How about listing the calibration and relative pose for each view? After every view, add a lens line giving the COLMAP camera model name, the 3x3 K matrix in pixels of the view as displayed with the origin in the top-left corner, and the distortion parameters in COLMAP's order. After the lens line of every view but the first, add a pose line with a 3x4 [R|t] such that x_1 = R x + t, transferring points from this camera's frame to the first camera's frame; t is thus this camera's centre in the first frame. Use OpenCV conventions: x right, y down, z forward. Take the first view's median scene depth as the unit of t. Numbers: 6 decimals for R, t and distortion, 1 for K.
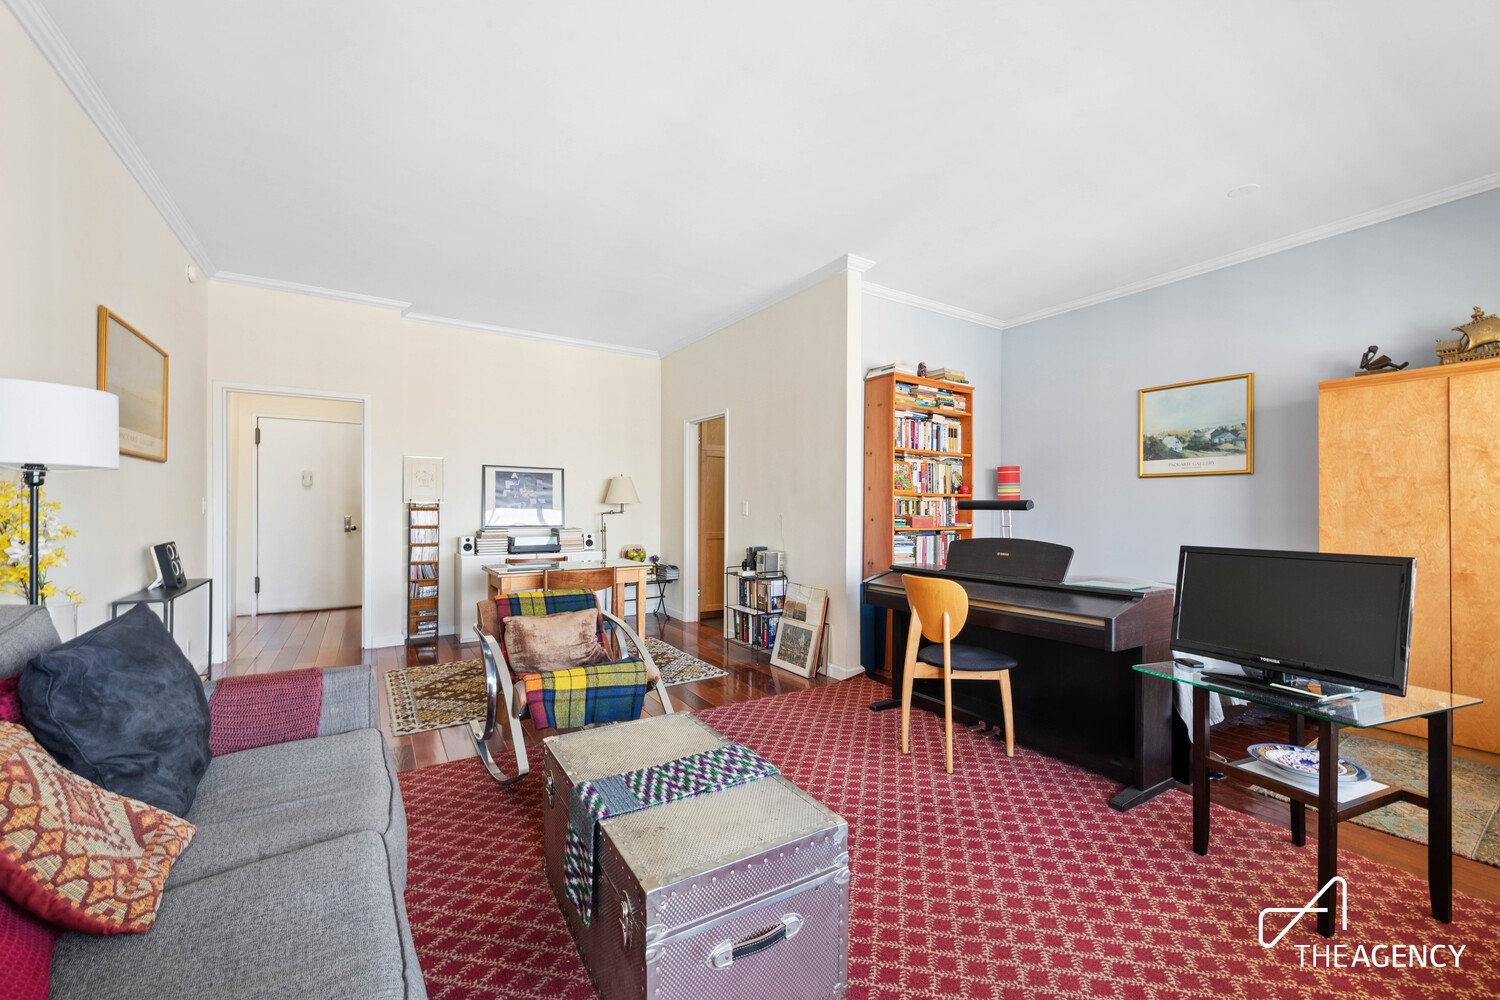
lens RADIAL K [[600.6, 0, 750.6], [0, 600.6, 505.1], [0, 0, 1]] dist [0.003660, -0.002263]
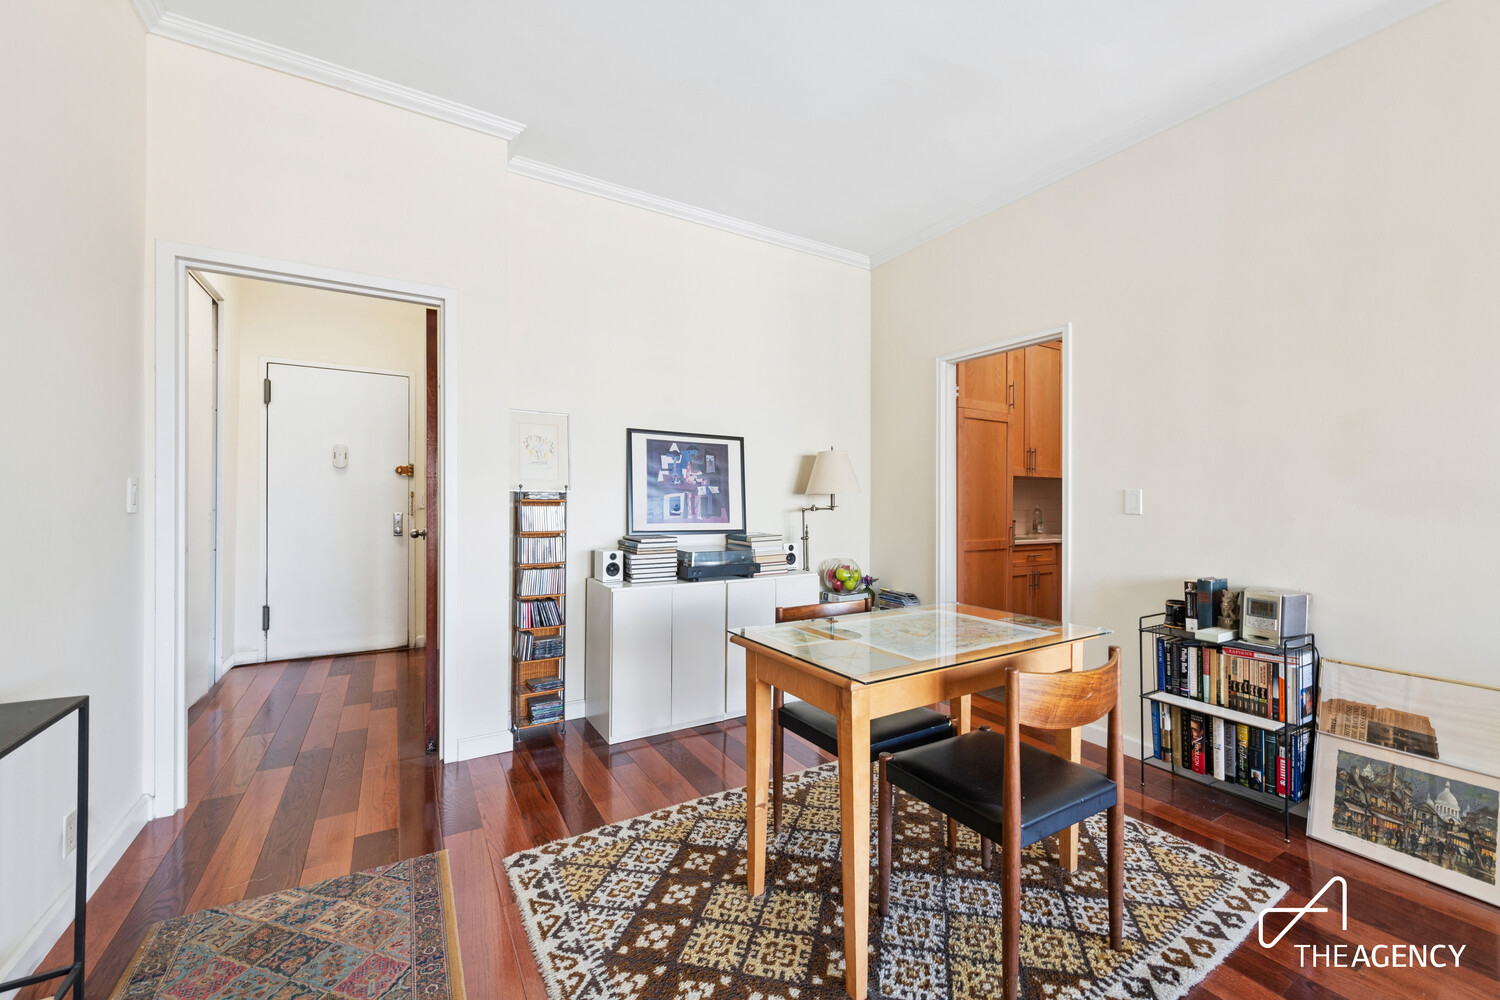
lens RADIAL K [[600.6, 0, 744.8], [0, 600.6, 495.9], [0, 0, 1]] dist [0.003660, -0.002263]
pose [[0.999159, 0.000596, -0.040998, -0.323577], [-0.000722, 0.999995, -0.003061, 0.001583], [0.040996, 0.003088, 0.999155, 0.435349]]
